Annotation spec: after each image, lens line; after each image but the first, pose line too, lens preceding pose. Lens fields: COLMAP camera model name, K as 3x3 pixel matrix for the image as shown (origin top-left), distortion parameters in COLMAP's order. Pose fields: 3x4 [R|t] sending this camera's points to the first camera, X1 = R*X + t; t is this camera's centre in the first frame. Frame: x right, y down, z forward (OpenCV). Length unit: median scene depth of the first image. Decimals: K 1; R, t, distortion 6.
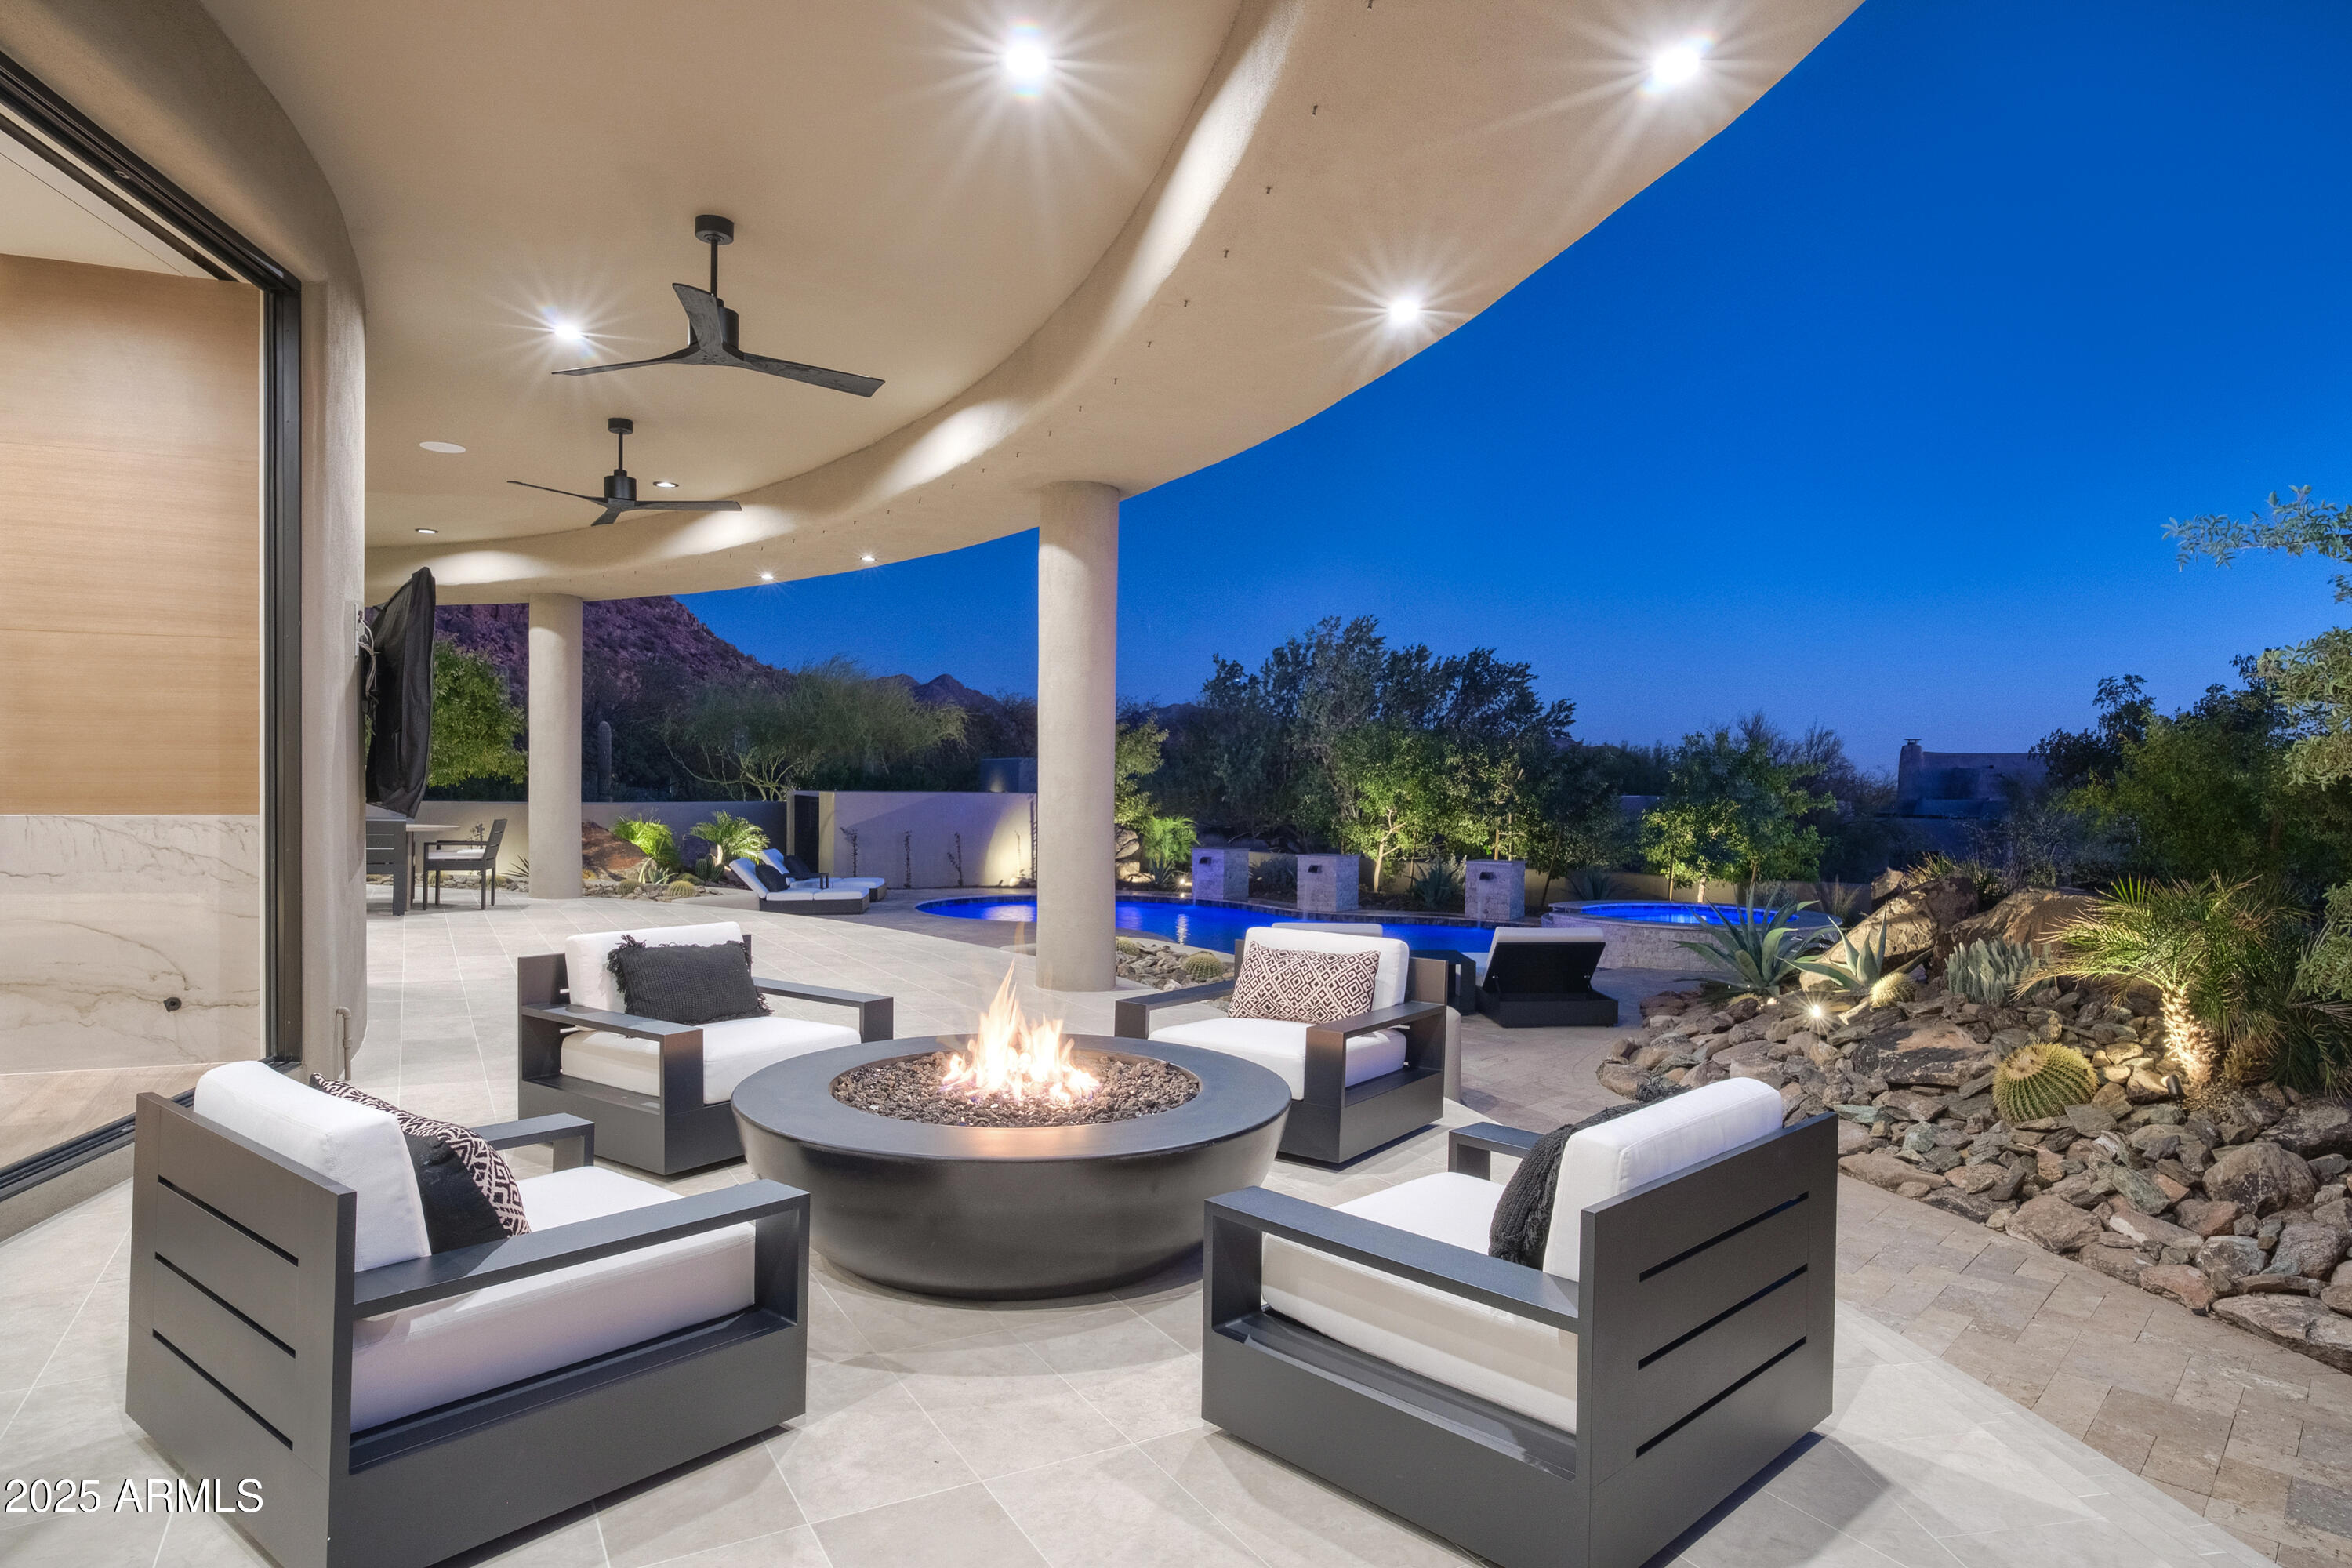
lens RADIAL K [[1322.8, 0, 1182.3], [0, 1322.8, 820.0], [0, 0, 1]] dist [0.002047, 0.000360]
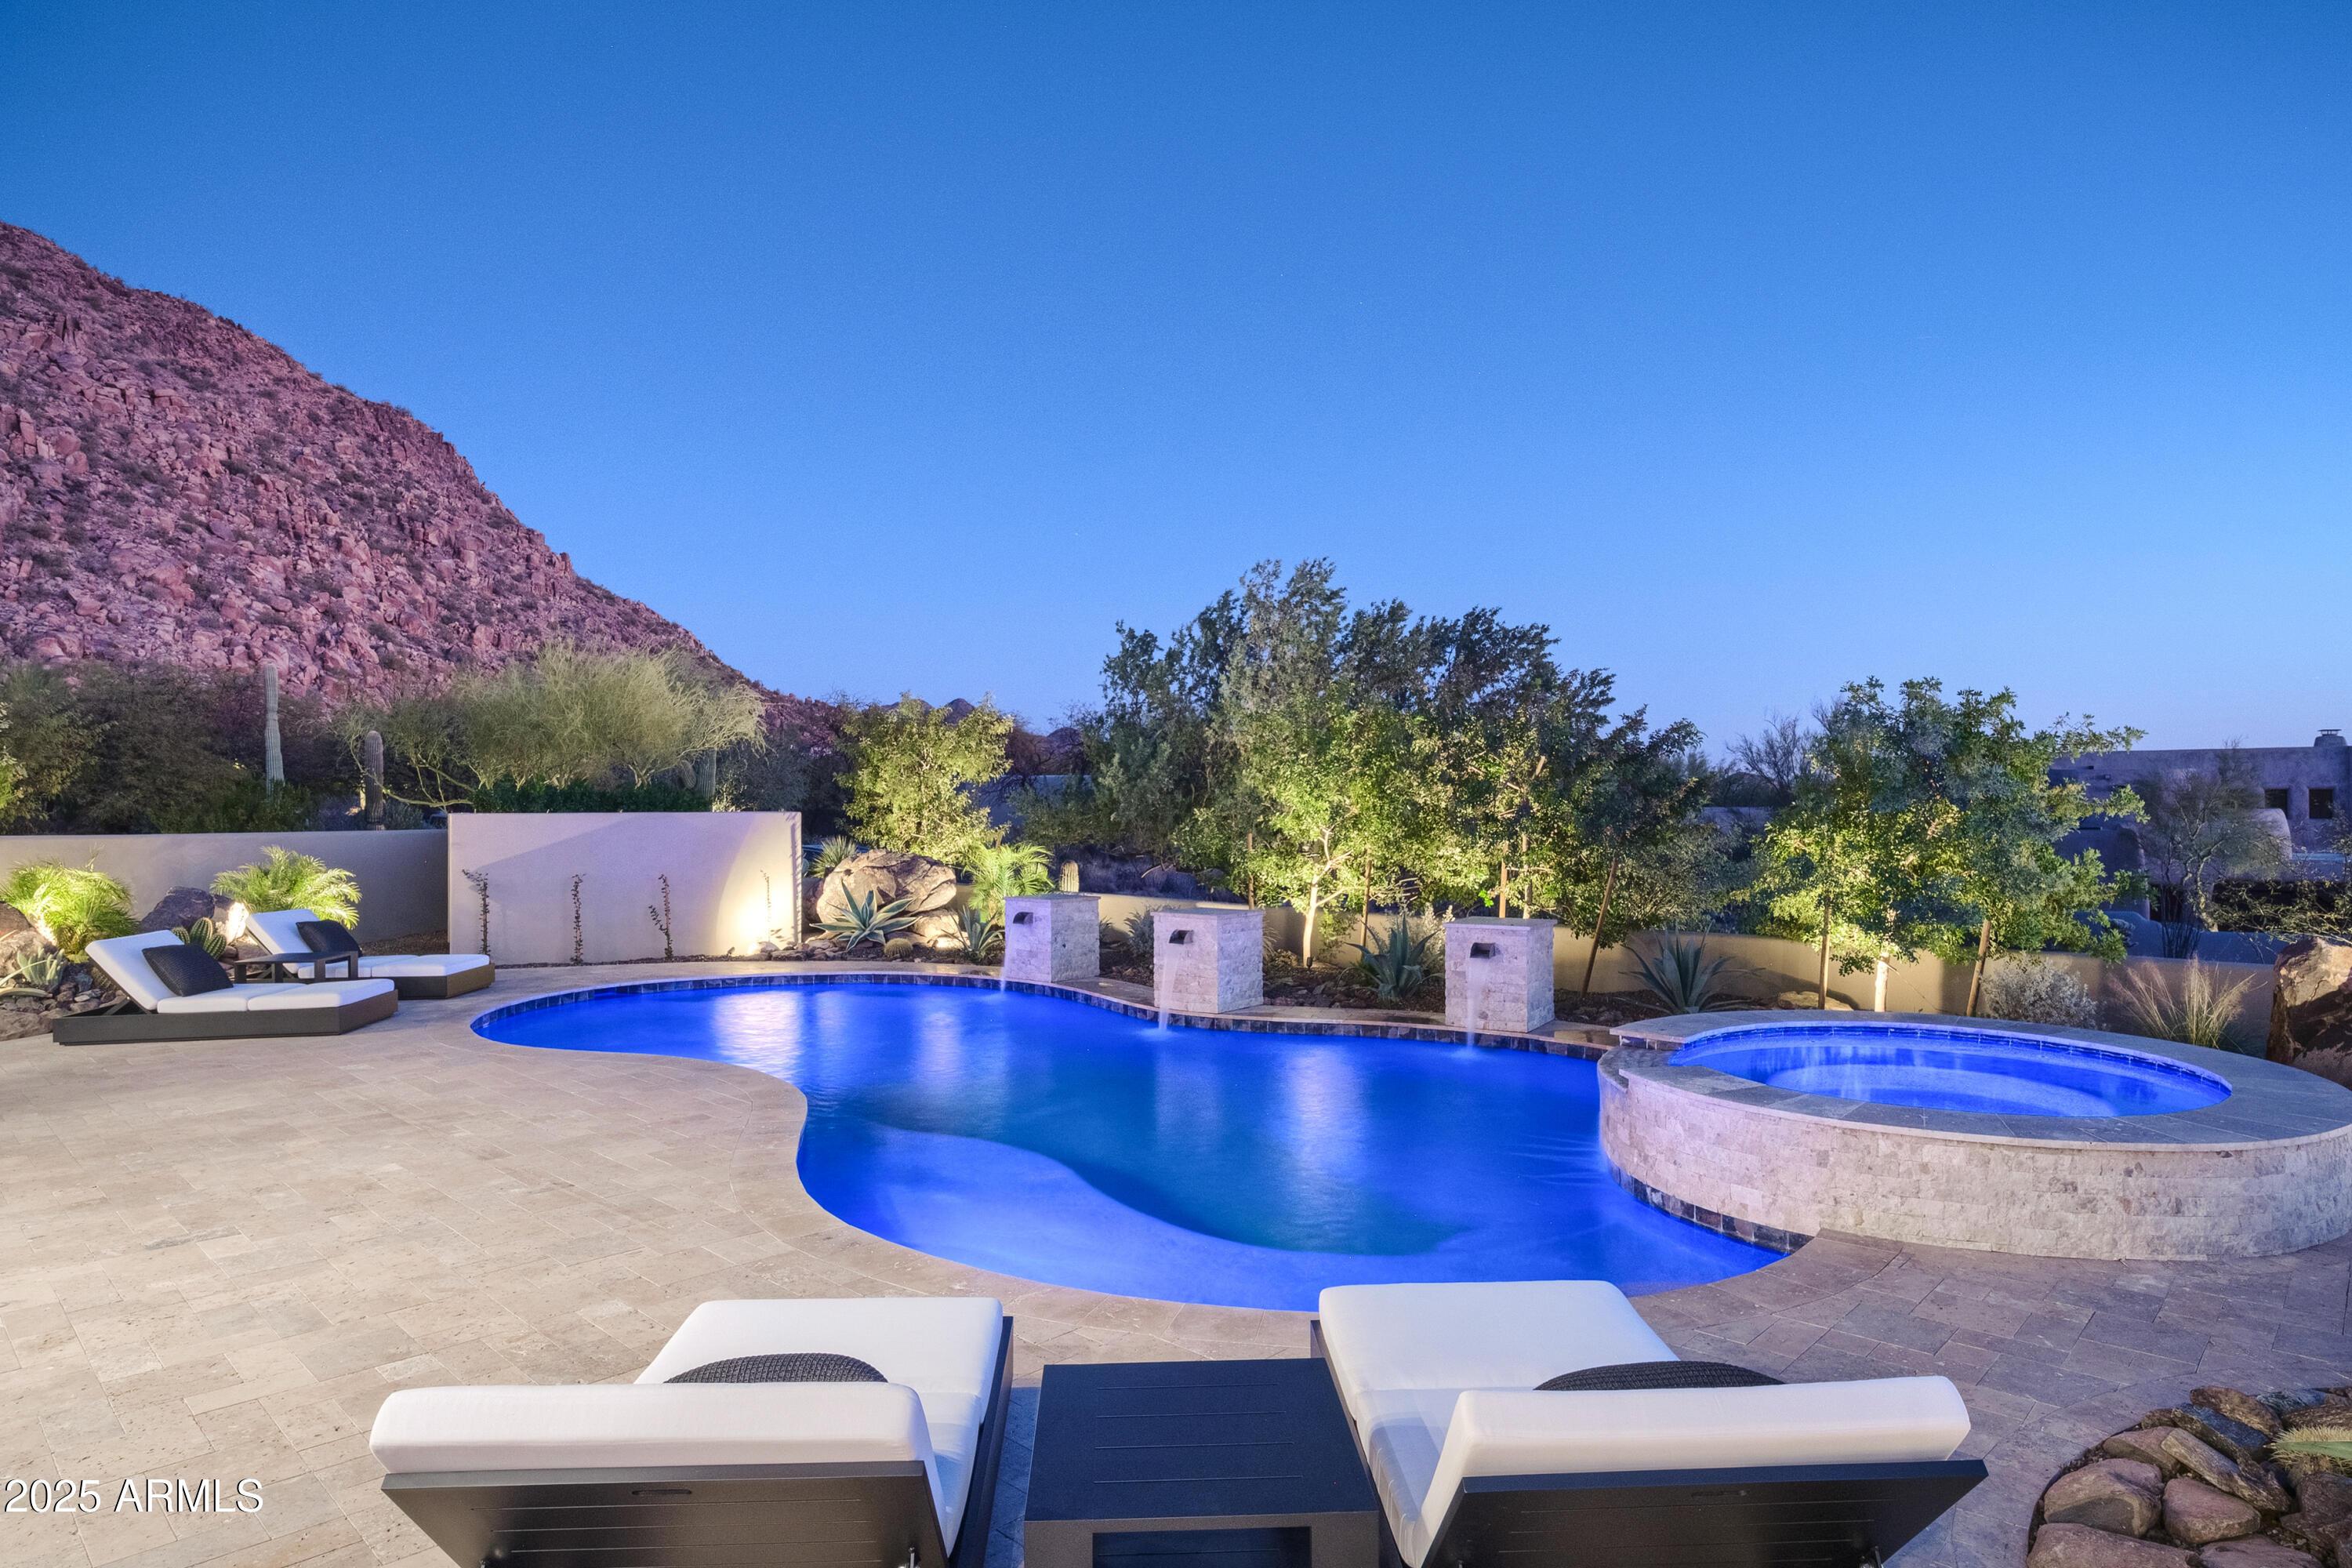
lens RADIAL K [[1313.2, 0, 1176.0], [0, 1313.2, 784.0], [0, 0, 1]] dist [-0.001074, 0.000018]
pose [[0.999721, -0.015426, -0.017860, 0.099347], [0.014655, 0.998989, -0.042502, -0.004344], [0.018498, 0.042229, 0.998937, 0.395906]]
